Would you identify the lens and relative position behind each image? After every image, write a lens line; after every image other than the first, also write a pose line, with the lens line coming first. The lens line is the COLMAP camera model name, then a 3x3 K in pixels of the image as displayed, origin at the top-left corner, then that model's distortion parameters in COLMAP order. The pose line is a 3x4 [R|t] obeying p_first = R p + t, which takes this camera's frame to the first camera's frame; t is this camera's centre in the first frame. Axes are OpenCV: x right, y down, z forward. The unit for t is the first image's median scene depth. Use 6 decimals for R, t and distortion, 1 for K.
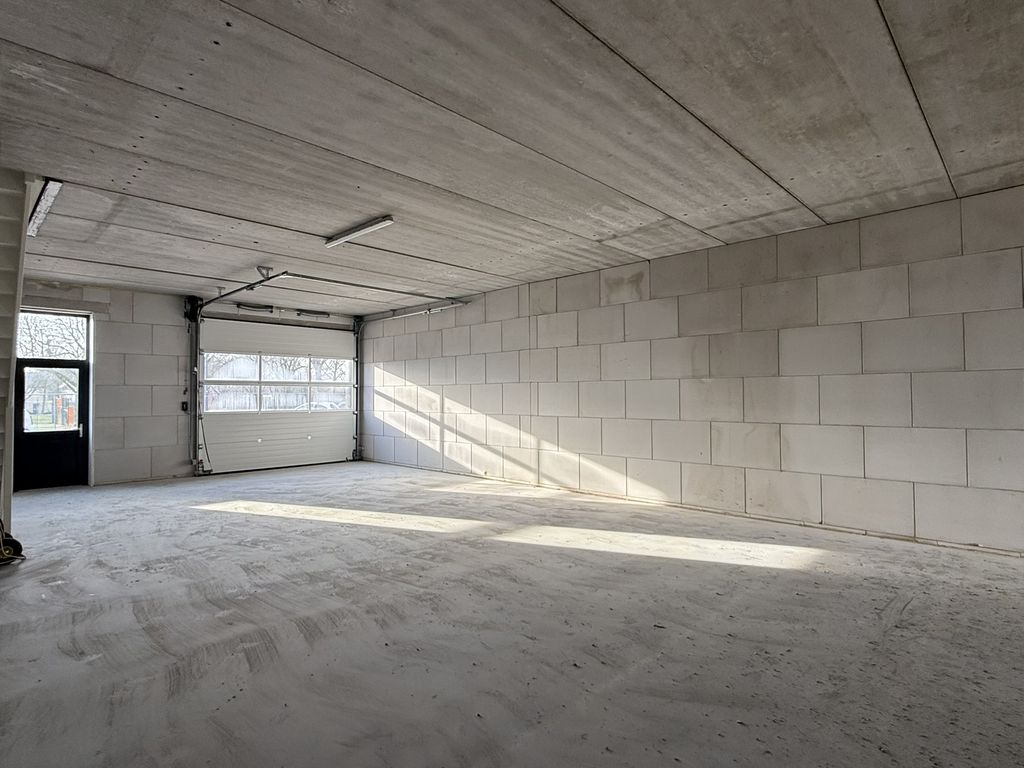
lens RADIAL K [[544.6, 0, 506.5], [0, 544.6, 383.2], [0, 0, 1]] dist [0.000148, -0.000526]
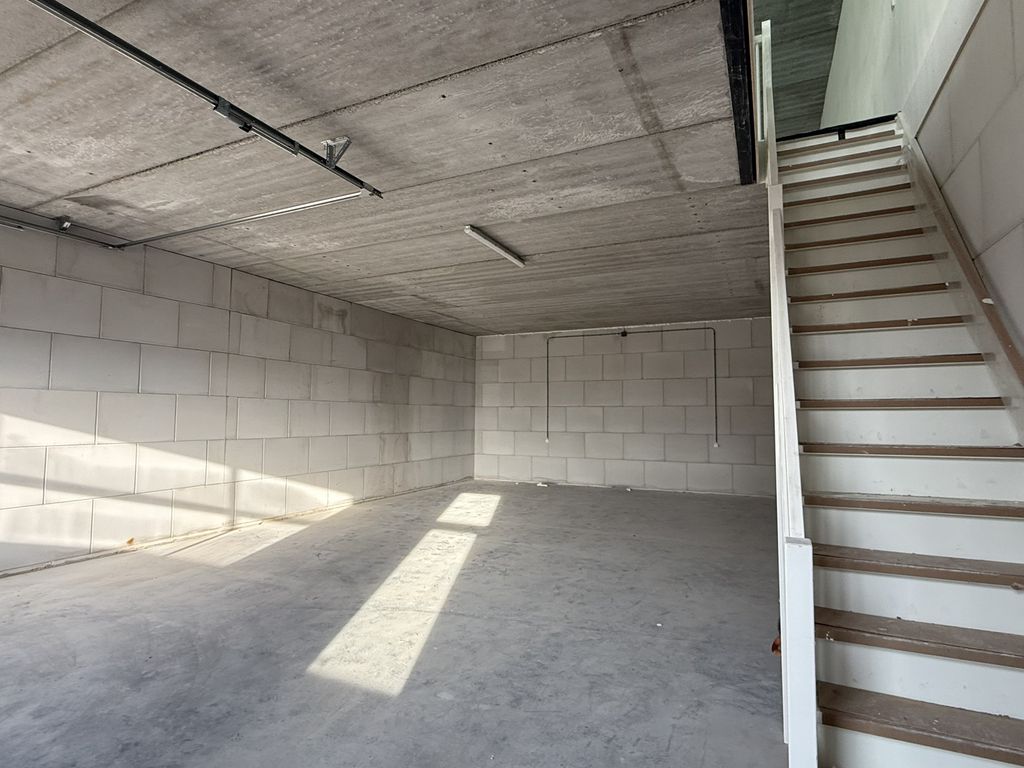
lens RADIAL K [[544.6, 0, 508.4], [0, 544.6, 381.3], [0, 0, 1]] dist [0.000148, -0.000526]
pose [[-0.317777, 0.067809, 0.945738, -0.832327], [-0.024899, 0.996499, -0.079815, 0.029632], [-0.947838, -0.048912, -0.314976, 0.890094]]
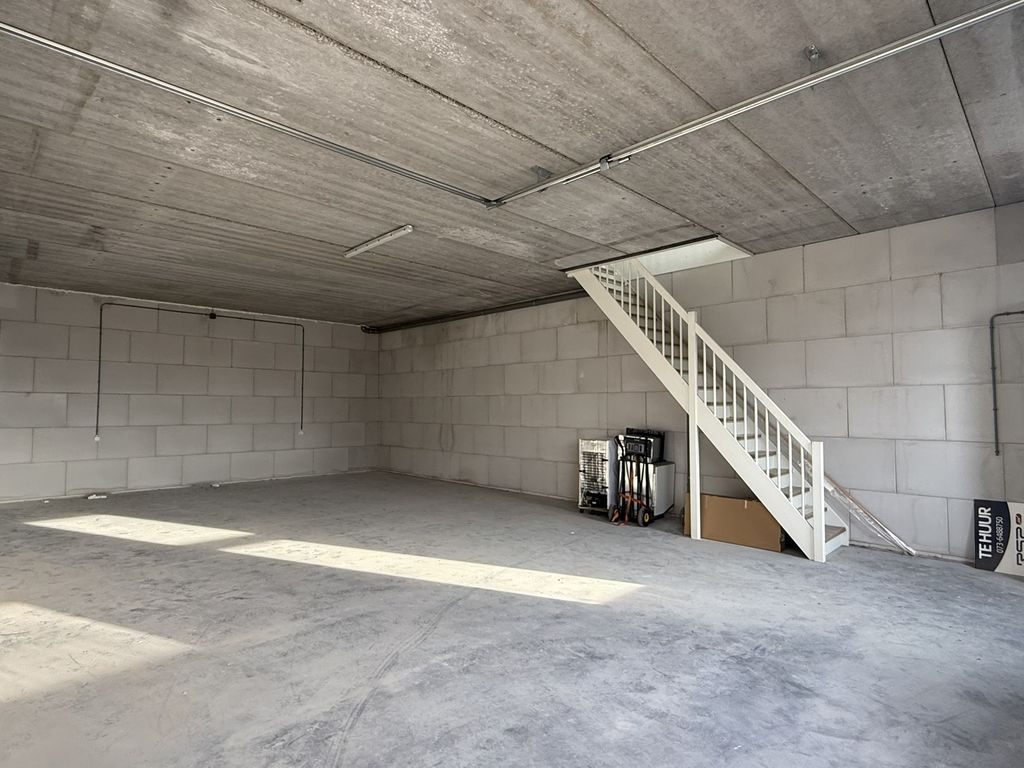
lens RADIAL K [[544.6, 0, 507.3], [0, 544.6, 383.8], [0, 0, 1]] dist [0.000148, -0.000526]
pose [[-0.999630, 0.005612, 0.026619, -0.376200], [0.003800, 0.997703, -0.067639, 0.036111], [-0.026937, -0.067513, -0.997355, 1.372911]]
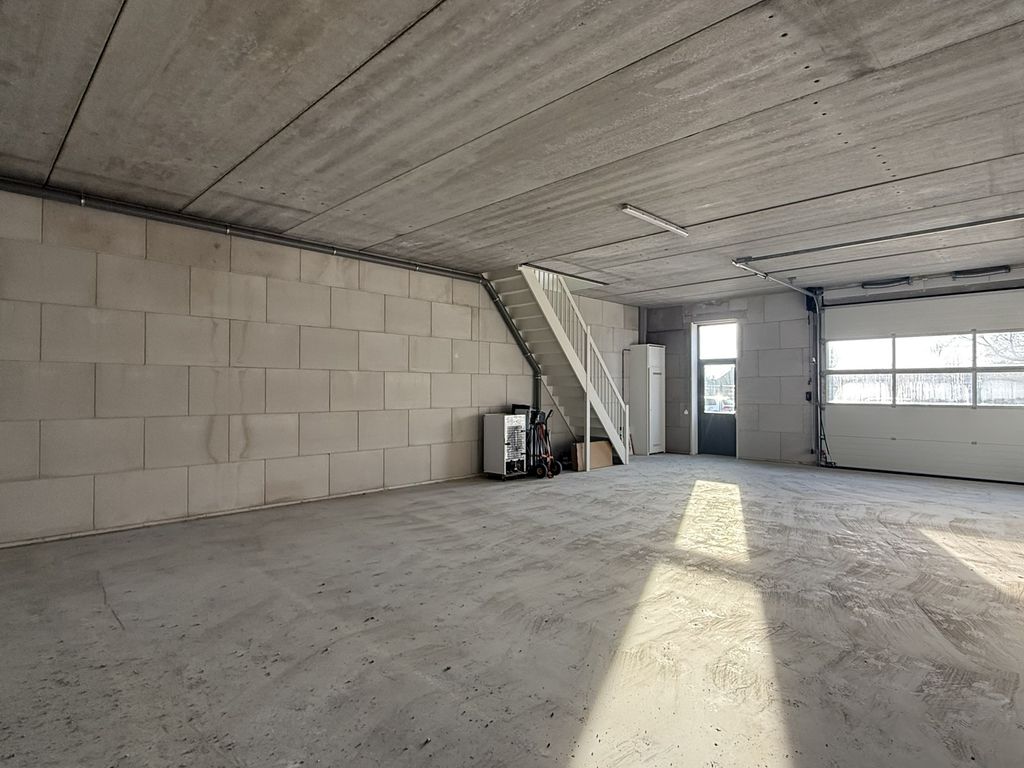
lens RADIAL K [[544.6, 0, 509.0], [0, 544.6, 383.2], [0, 0, 1]] dist [0.000148, -0.000526]
pose [[-0.005482, -0.006263, -0.999965, 0.501972], [0.021160, 0.999756, -0.006378, 0.014223], [0.999761, -0.021195, -0.005349, 0.505237]]
